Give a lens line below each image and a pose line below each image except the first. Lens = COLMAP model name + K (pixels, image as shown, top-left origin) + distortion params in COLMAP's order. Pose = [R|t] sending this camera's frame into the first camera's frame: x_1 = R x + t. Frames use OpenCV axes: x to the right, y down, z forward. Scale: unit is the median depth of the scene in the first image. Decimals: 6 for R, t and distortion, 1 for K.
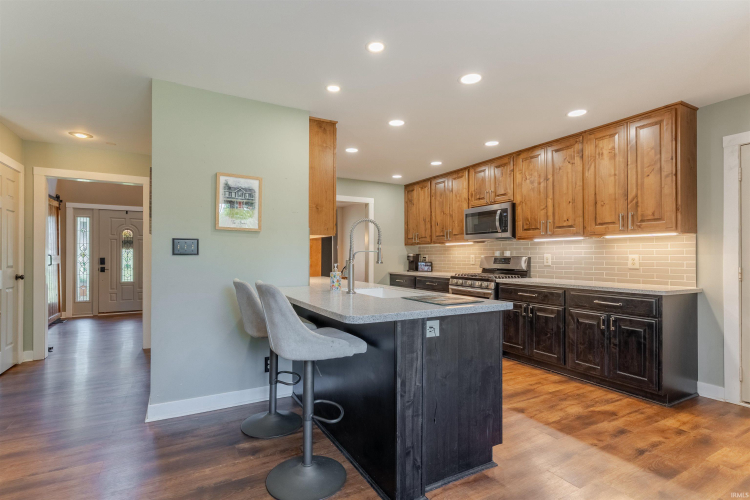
lens RADIAL K [[359.8, 0, 375.0], [0, 359.8, 250.0], [0, 0, 1]] dist [0.000628, 0.000171]
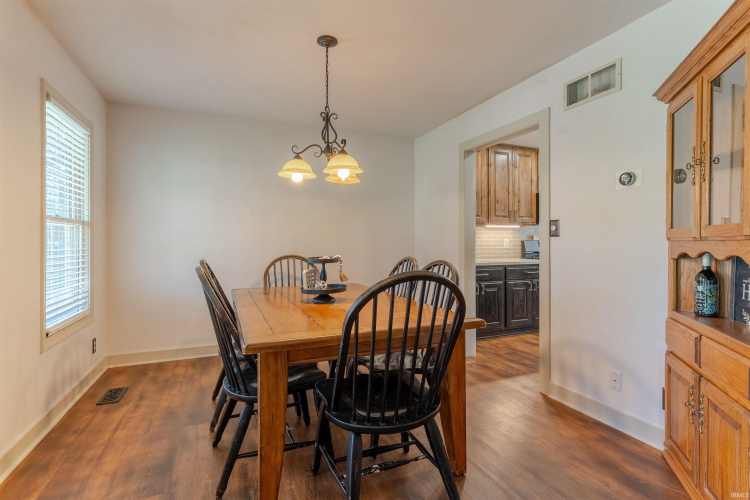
lens RADIAL K [[359.8, 0, 375.0], [0, 359.8, 250.0], [0, 0, 1]] dist [0.000628, 0.000171]
pose [[0.101380, -0.022236, 0.994599, -0.697923], [-0.009729, 0.999680, 0.023342, 0.024056], [-0.994800, -0.012043, 0.101131, 1.212703]]
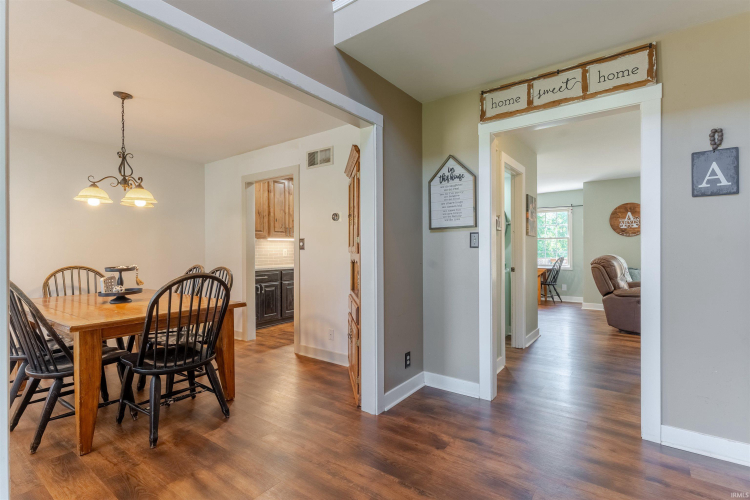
lens RADIAL K [[359.8, 0, 375.0], [0, 359.8, 250.0], [0, 0, 1]] dist [0.000628, 0.000171]
pose [[-0.419369, -0.002517, 0.907812, -0.929611], [-0.007050, 0.999975, -0.000485, 0.015440], [-0.907788, -0.006604, -0.419376, 1.196981]]
